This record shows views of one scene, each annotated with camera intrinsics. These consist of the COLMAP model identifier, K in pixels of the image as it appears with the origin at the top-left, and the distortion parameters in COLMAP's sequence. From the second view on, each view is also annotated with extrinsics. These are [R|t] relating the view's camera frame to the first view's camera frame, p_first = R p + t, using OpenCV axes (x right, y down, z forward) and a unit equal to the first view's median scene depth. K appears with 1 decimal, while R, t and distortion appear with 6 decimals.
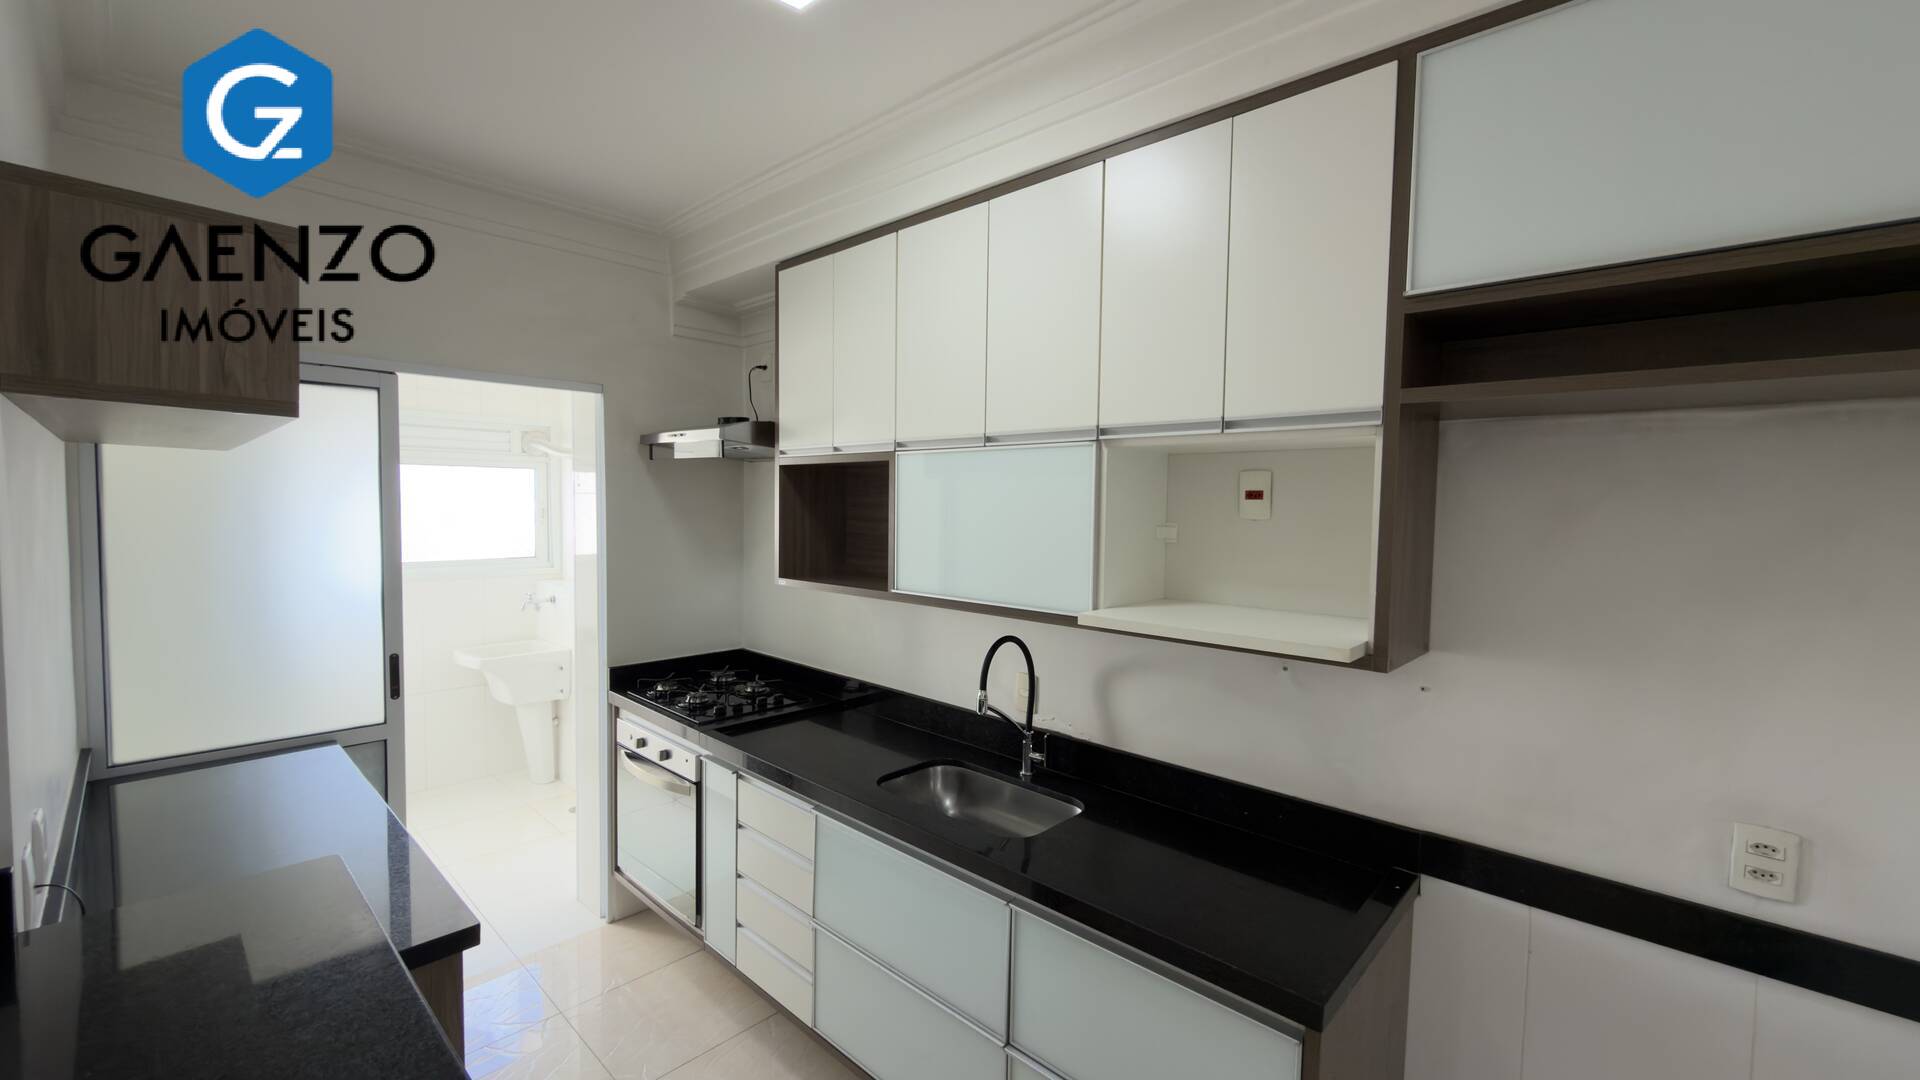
lens RADIAL K [[766.4, 0, 967.8], [0, 766.4, 549.8], [0, 0, 1]] dist [-0.001218, -0.001022]
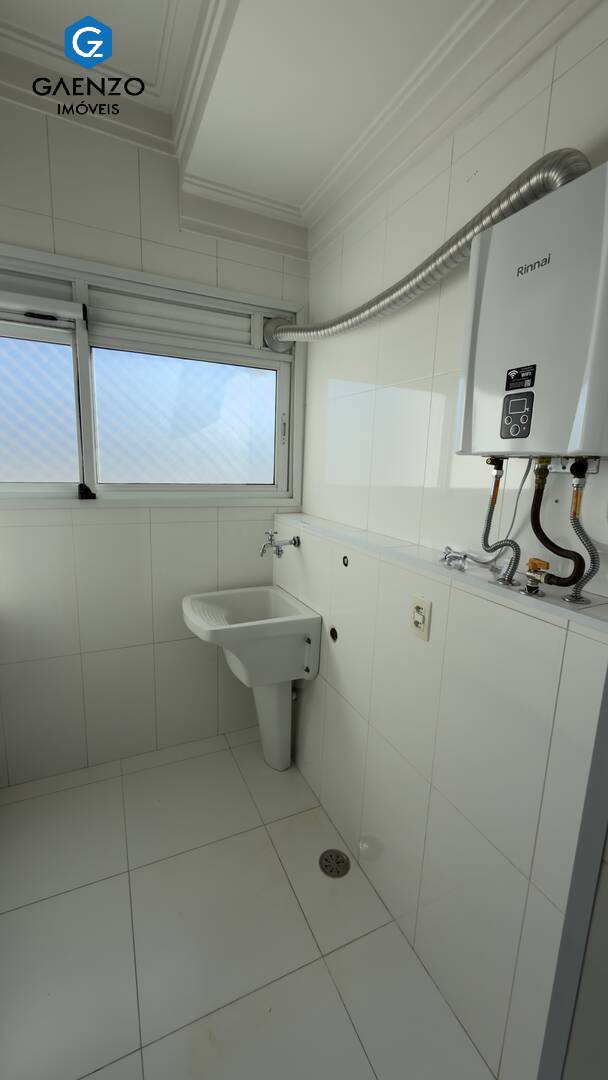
lens RADIAL K [[431.1, 0, 306.1], [0, 431.1, 544.9], [0, 0, 1]] dist [-0.001218, -0.001022]
pose [[0.934779, 0.089668, -0.343725, -0.650201], [-0.044071, 0.989415, 0.138258, 0.014513], [0.352484, -0.114092, 0.928837, 1.023029]]
